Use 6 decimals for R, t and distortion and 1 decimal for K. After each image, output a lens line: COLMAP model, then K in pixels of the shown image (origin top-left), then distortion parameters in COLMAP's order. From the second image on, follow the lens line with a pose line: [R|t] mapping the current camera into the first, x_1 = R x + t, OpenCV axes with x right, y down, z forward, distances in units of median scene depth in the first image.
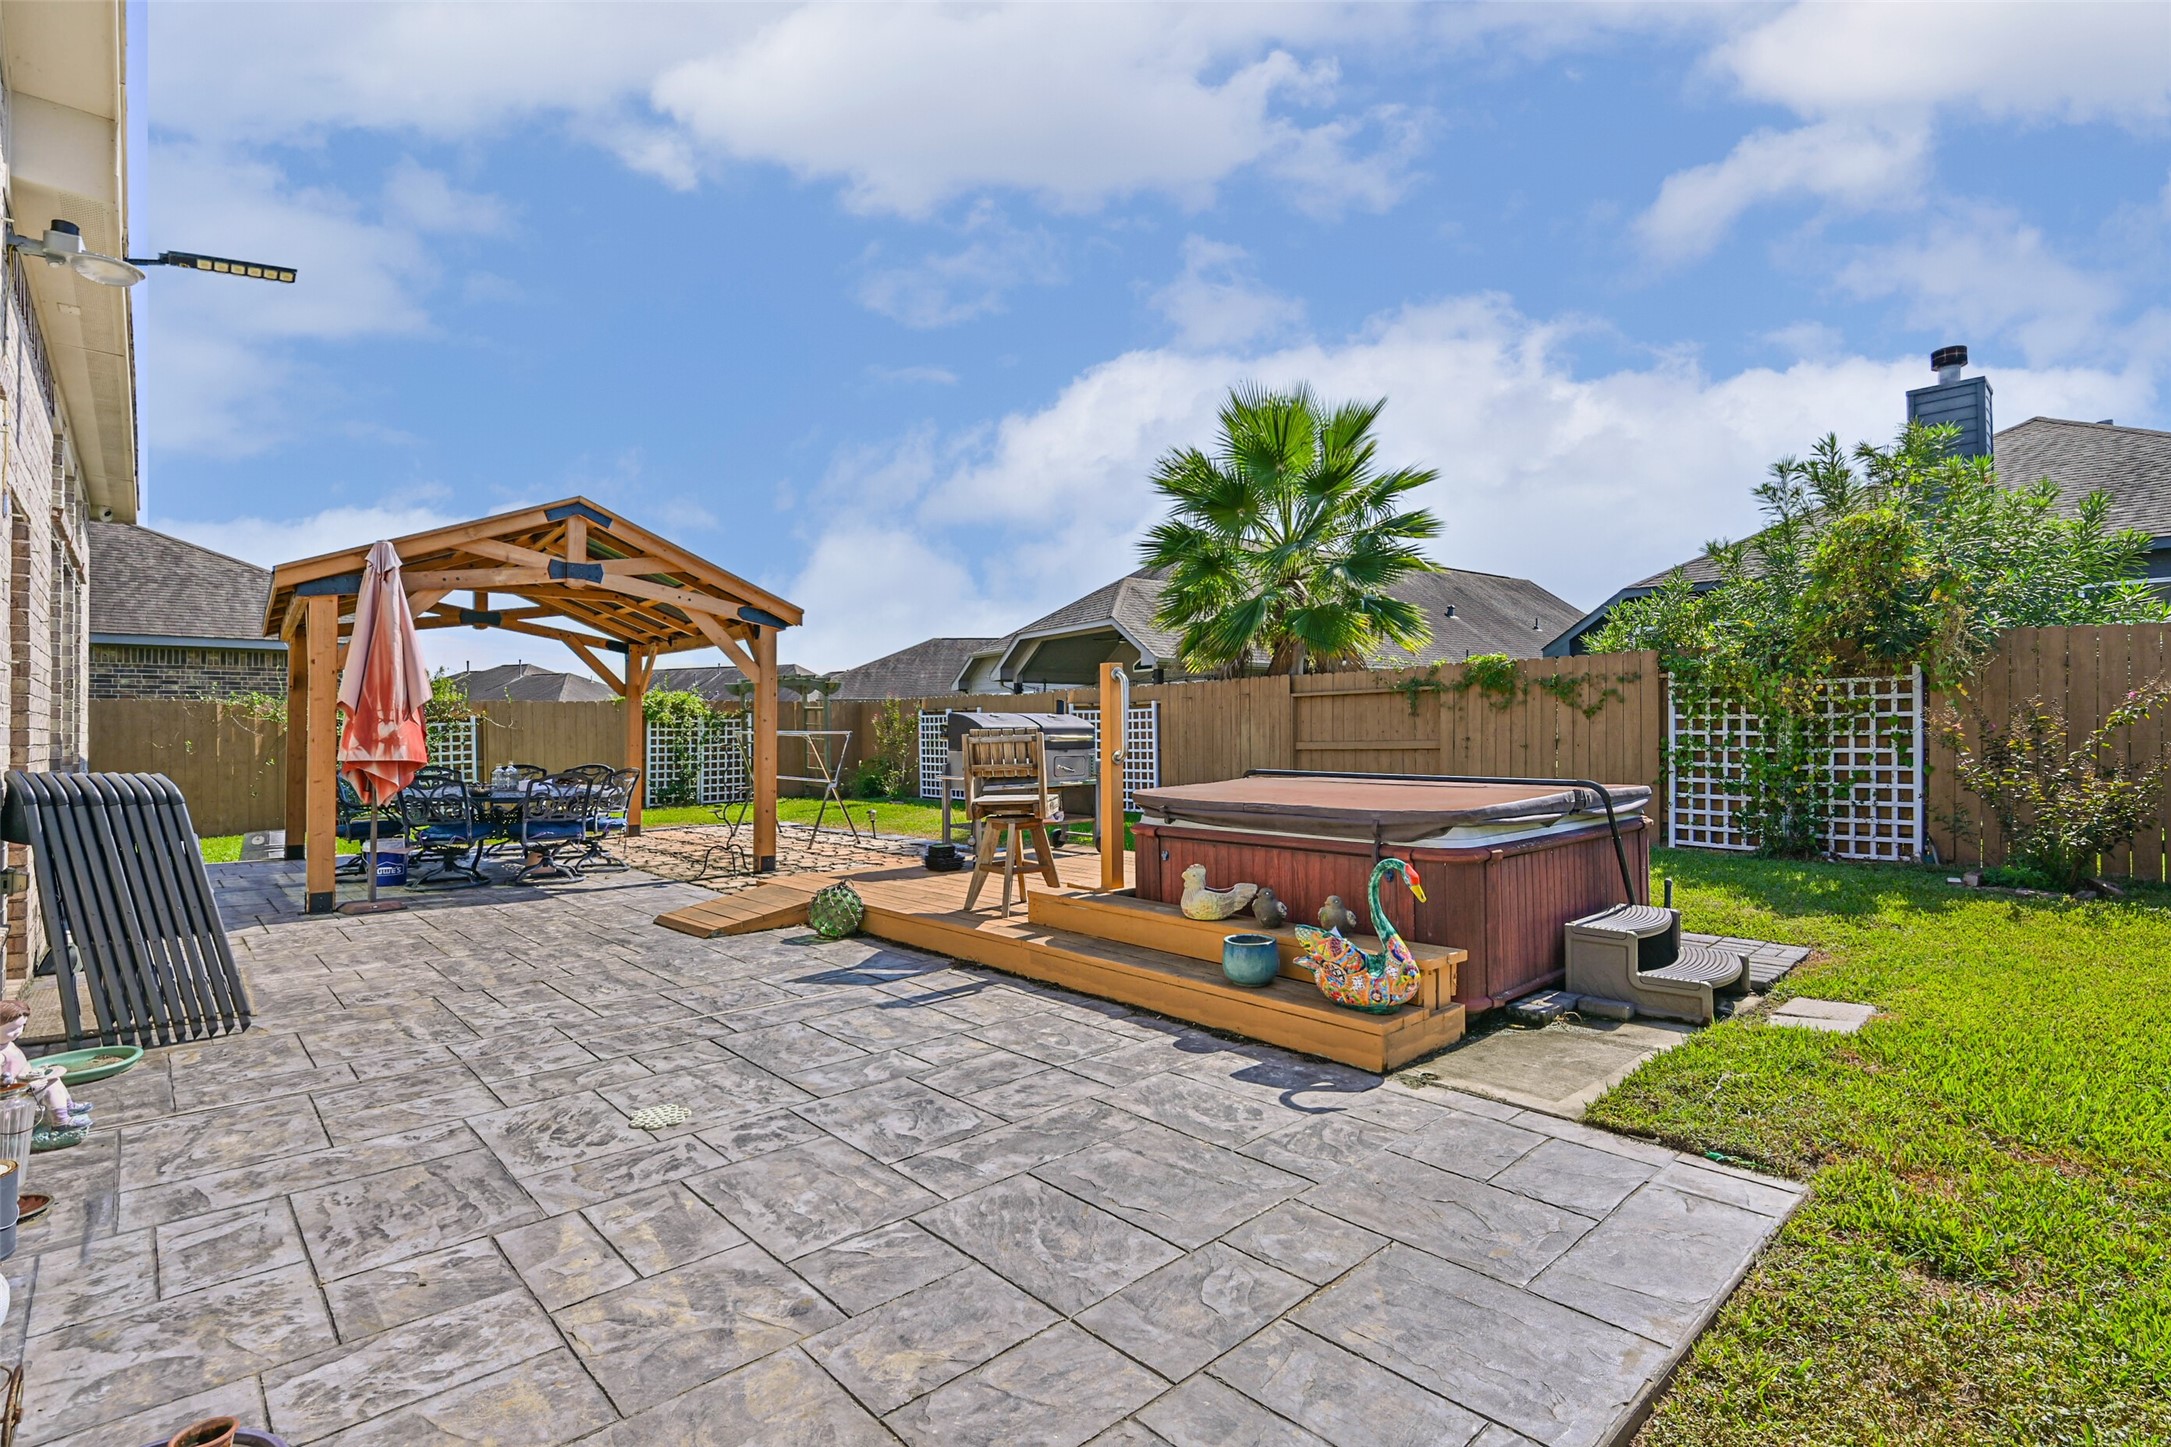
lens RADIAL K [[1018.8, 0, 1087.0], [0, 1018.8, 725.5], [0, 0, 1]] dist [0.006194, 0.001453]
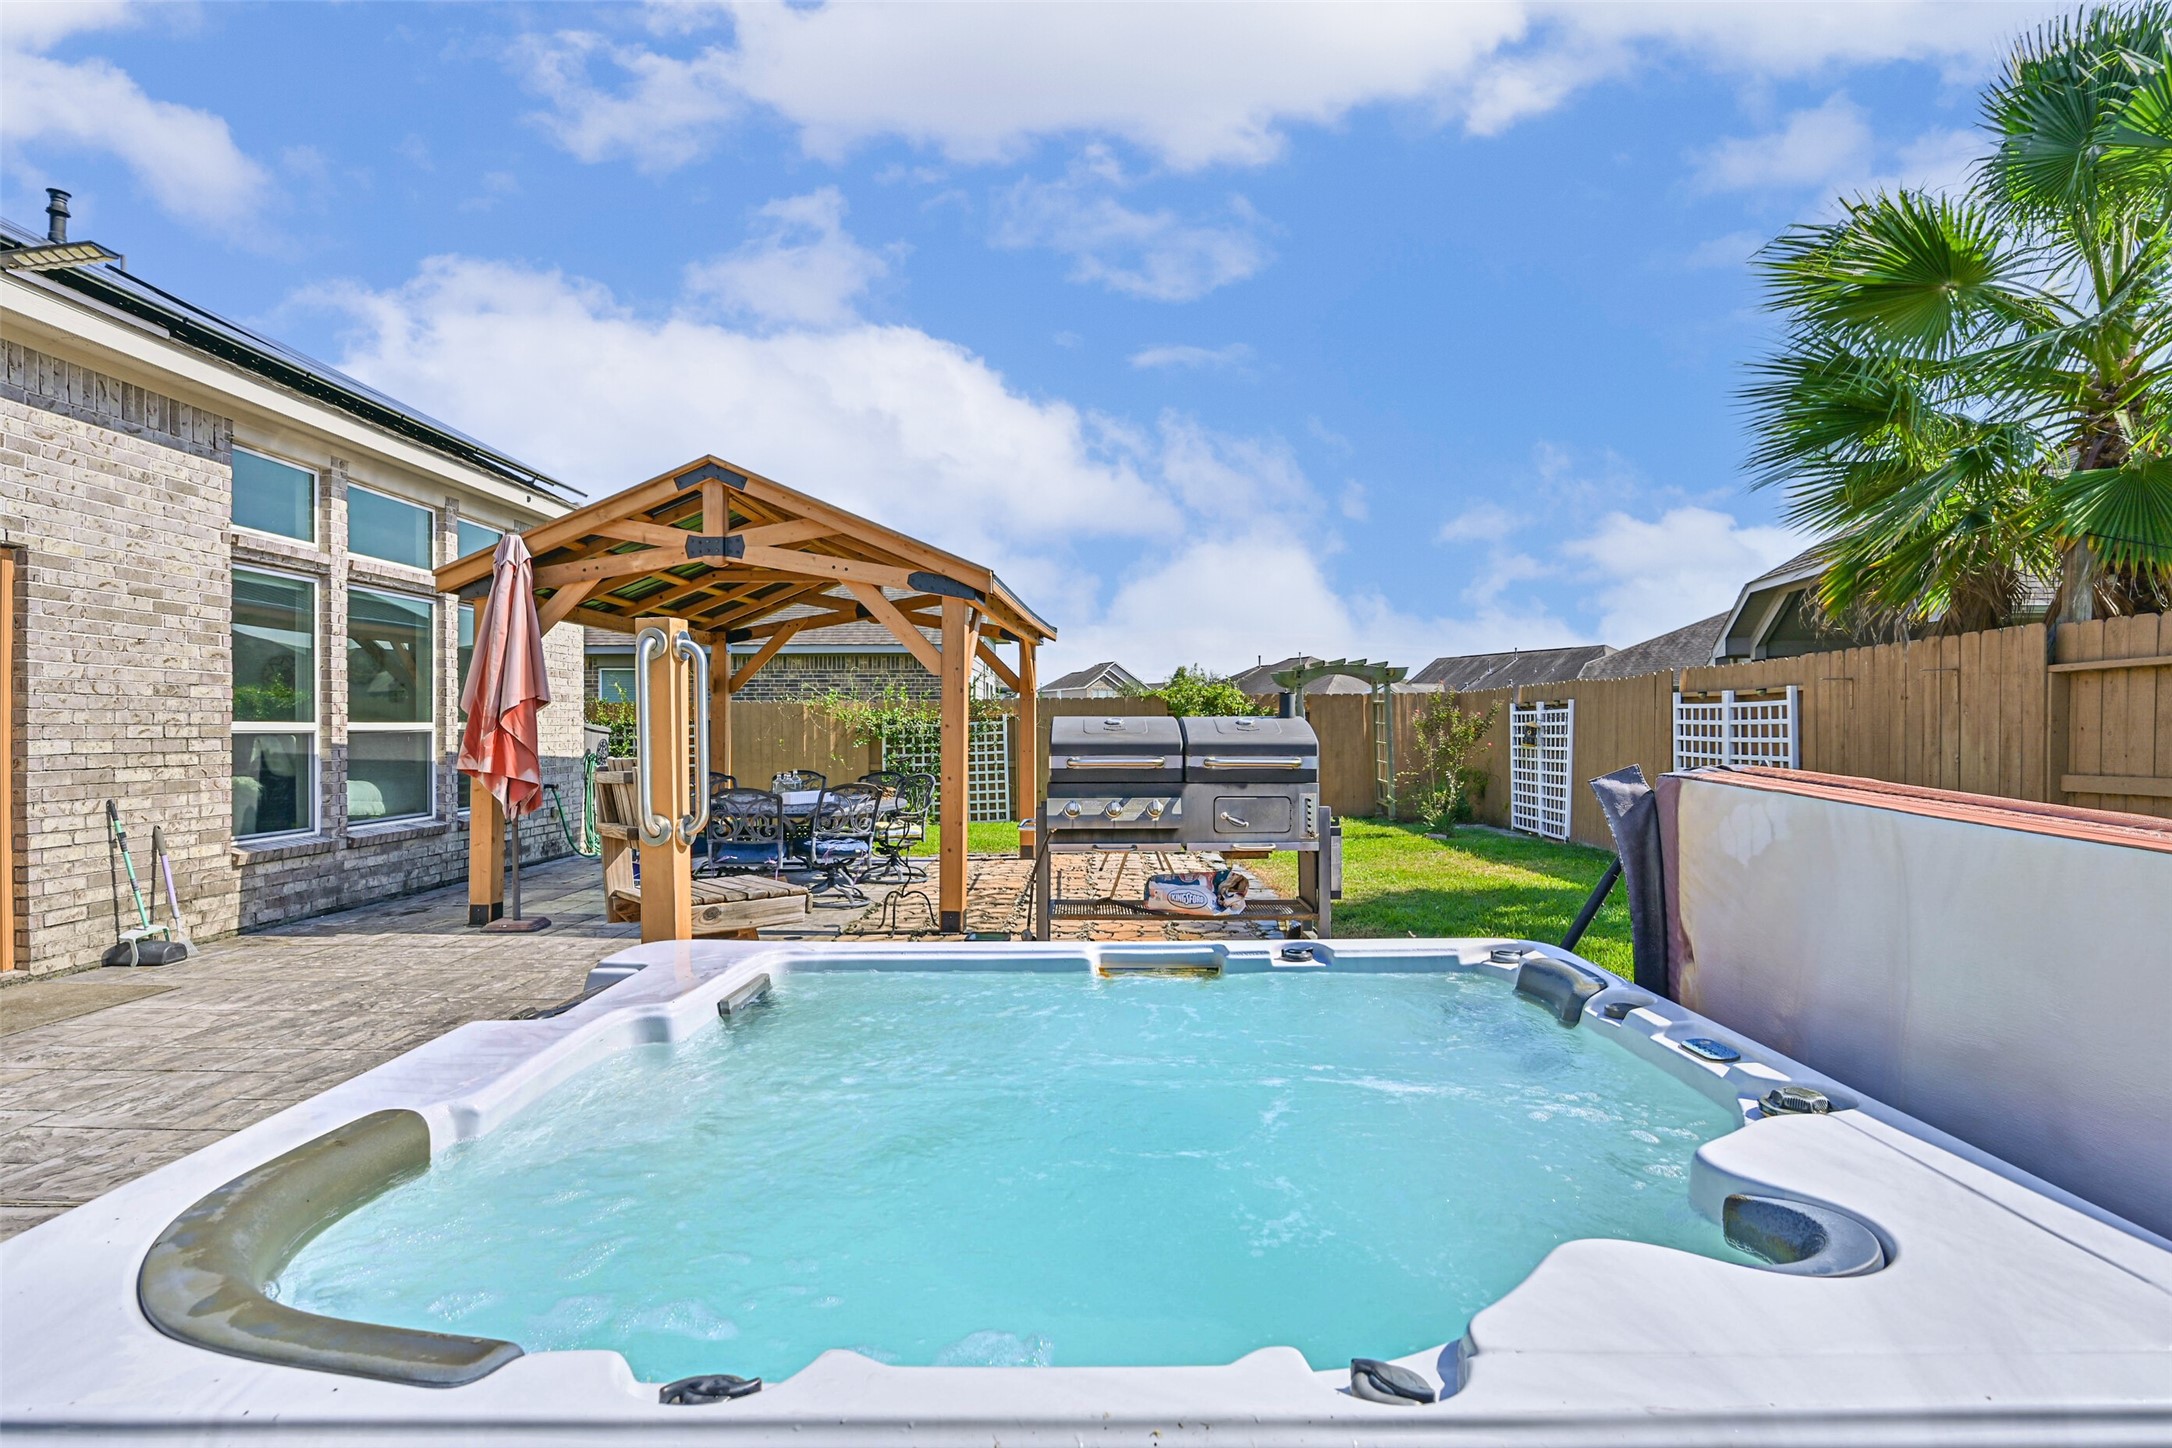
lens RADIAL K [[1139.6, 0, 1090.8], [0, 1139.6, 723.6], [0, 0, 1]] dist [-0.003363, 0.000816]
pose [[0.732479, 0.003645, -0.680780, 0.322496], [-0.000218, 0.999987, 0.005119, -0.011123], [0.680789, -0.003601, 0.732470, 0.483287]]
